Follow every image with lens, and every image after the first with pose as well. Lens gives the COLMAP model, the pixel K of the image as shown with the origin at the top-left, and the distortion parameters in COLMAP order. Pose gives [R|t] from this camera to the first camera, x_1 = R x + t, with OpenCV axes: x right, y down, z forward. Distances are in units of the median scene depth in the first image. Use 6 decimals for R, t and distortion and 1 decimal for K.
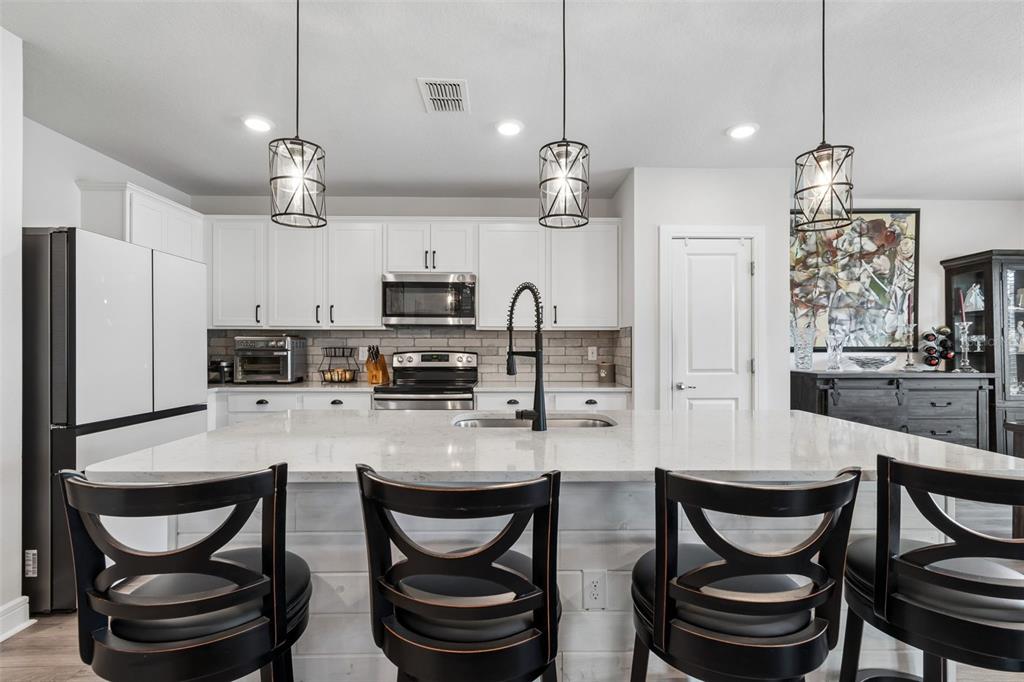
lens RADIAL K [[454.0, 0, 516.5], [0, 454.0, 346.7], [0, 0, 1]] dist [0.004866, -0.002599]
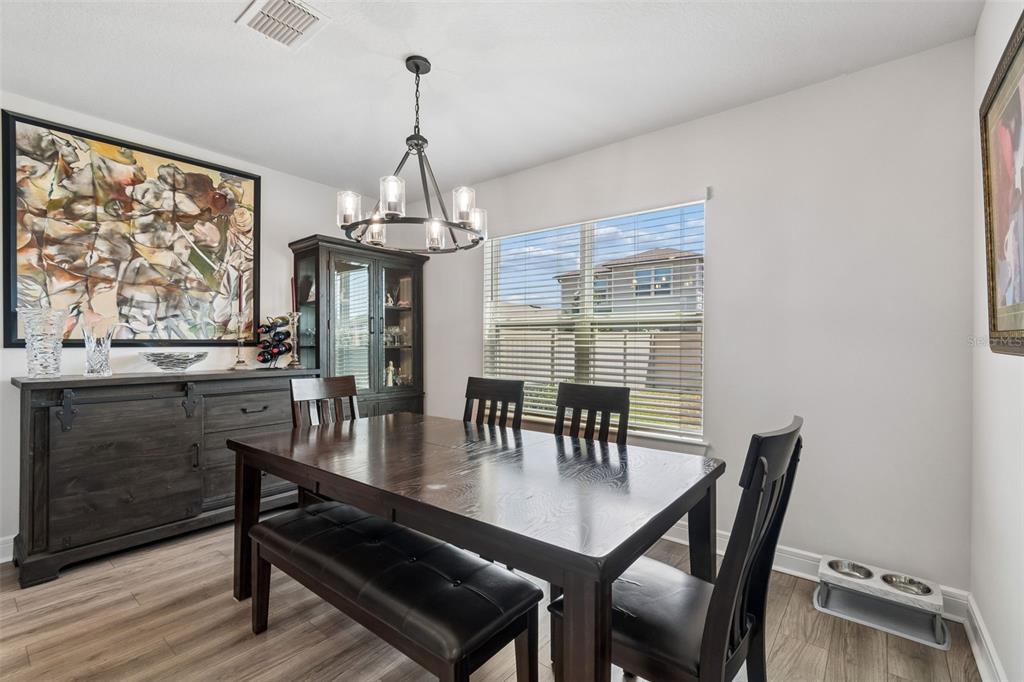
lens RADIAL K [[454.0, 0, 519.4], [0, 454.0, 341.7], [0, 0, 1]] dist [0.004866, -0.002599]
pose [[0.635224, 0.003099, 0.772321, 0.541927], [-0.004674, 0.999989, -0.000168, 0.001135], [-0.772313, -0.003503, 0.635232, 0.094095]]
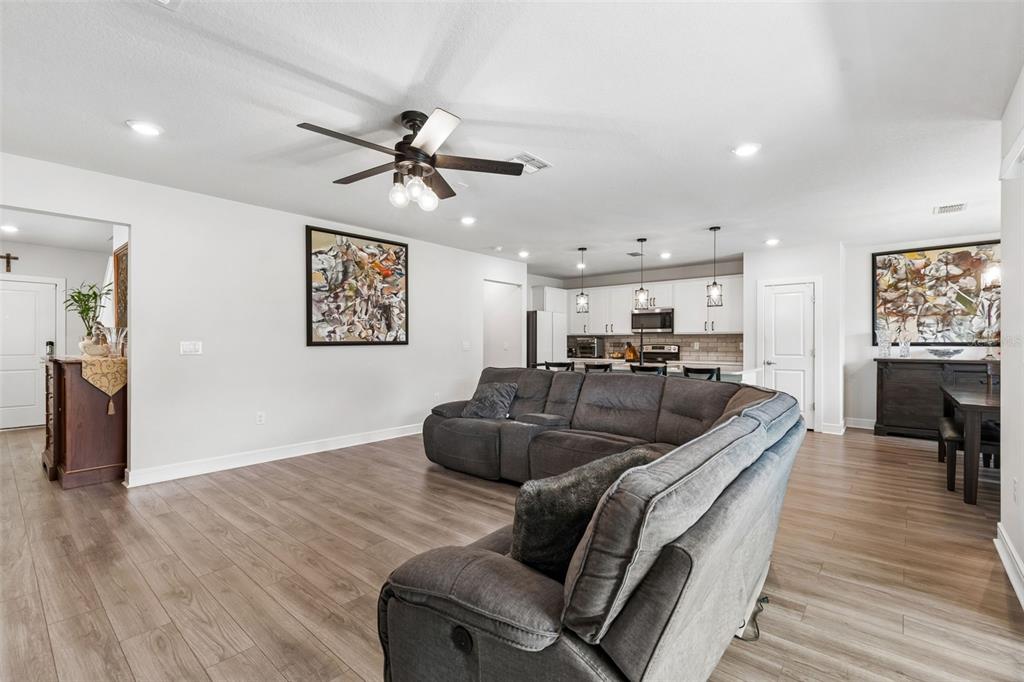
lens RADIAL K [[454.0, 0, 518.2], [0, 454.0, 344.5], [0, 0, 1]] dist [0.004866, -0.002599]
pose [[0.751276, 0.002946, -0.659982, 0.689266], [0.000016, 0.999990, 0.004483, 0.000660], [0.659988, -0.003379, 0.751268, -0.953536]]
